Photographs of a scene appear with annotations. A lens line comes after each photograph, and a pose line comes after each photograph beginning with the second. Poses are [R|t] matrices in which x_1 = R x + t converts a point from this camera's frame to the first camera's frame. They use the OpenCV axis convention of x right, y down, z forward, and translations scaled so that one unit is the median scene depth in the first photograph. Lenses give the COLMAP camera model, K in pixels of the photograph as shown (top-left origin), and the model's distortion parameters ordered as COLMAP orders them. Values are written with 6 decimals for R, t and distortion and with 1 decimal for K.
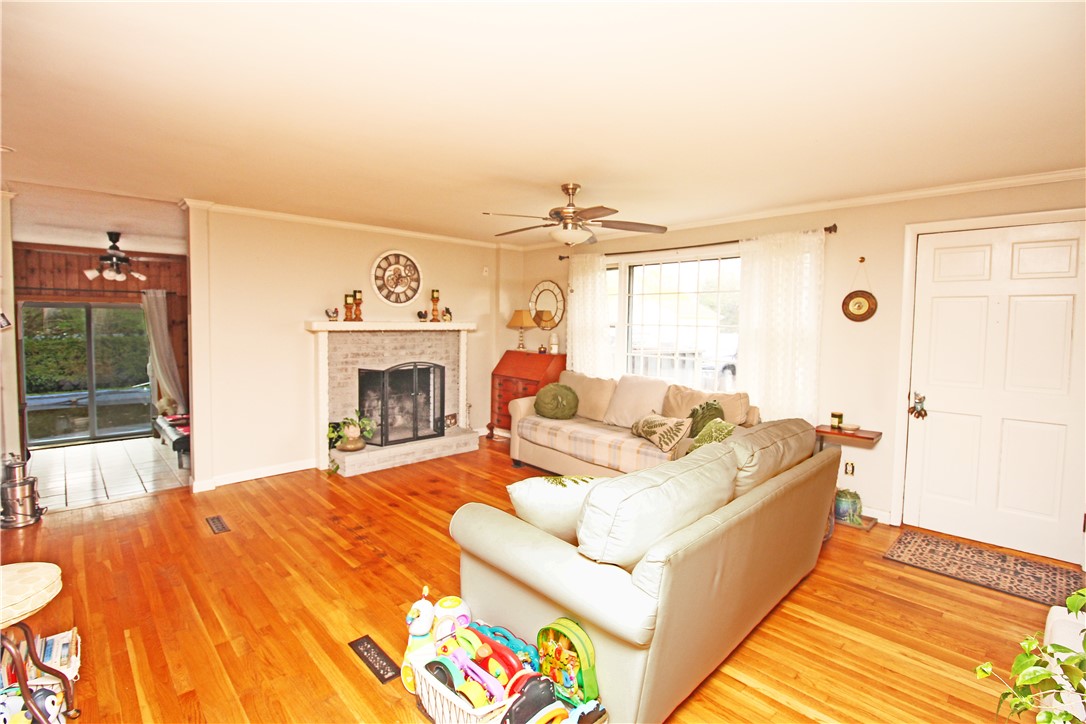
lens RADIAL K [[501.6, 0, 545.7], [0, 501.6, 345.2], [0, 0, 1]] dist [0.001402, -0.012973]
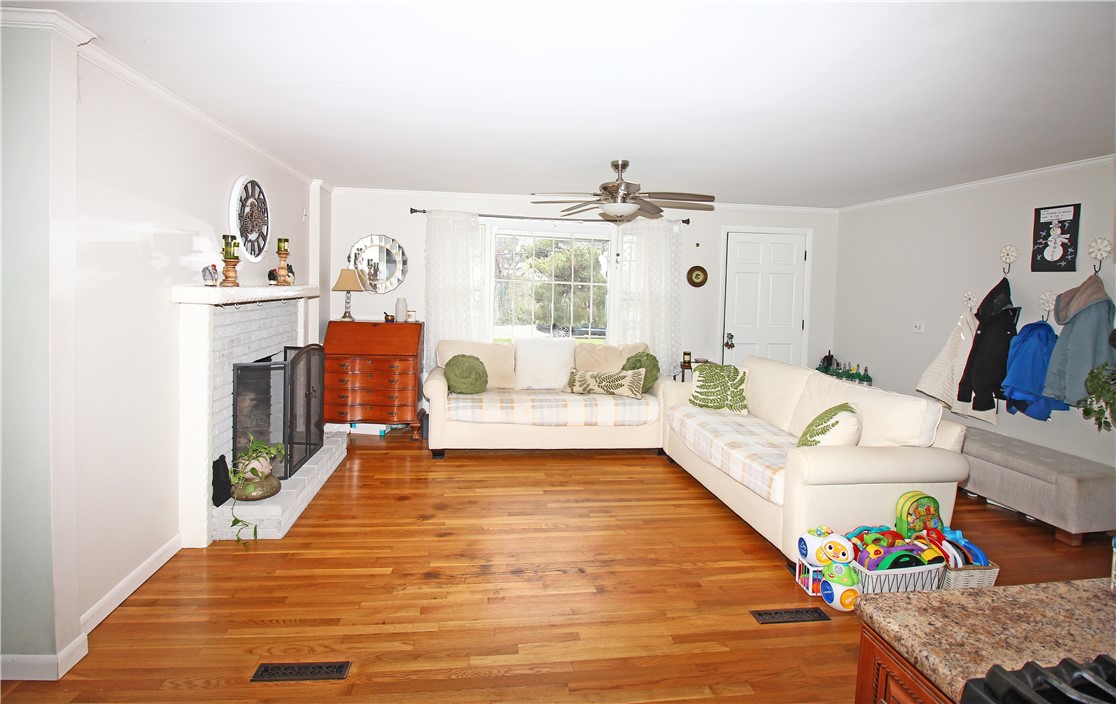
lens RADIAL K [[531.6, 0, 555.0], [0, 531.6, 289.5], [0, 0, 1]] dist [-0.013414, -0.000156]
pose [[0.607563, -0.007649, 0.794235, -0.602994], [0.024254, 0.999666, -0.008926, -0.026274], [-0.793901, 0.024686, 0.607545, 0.275730]]
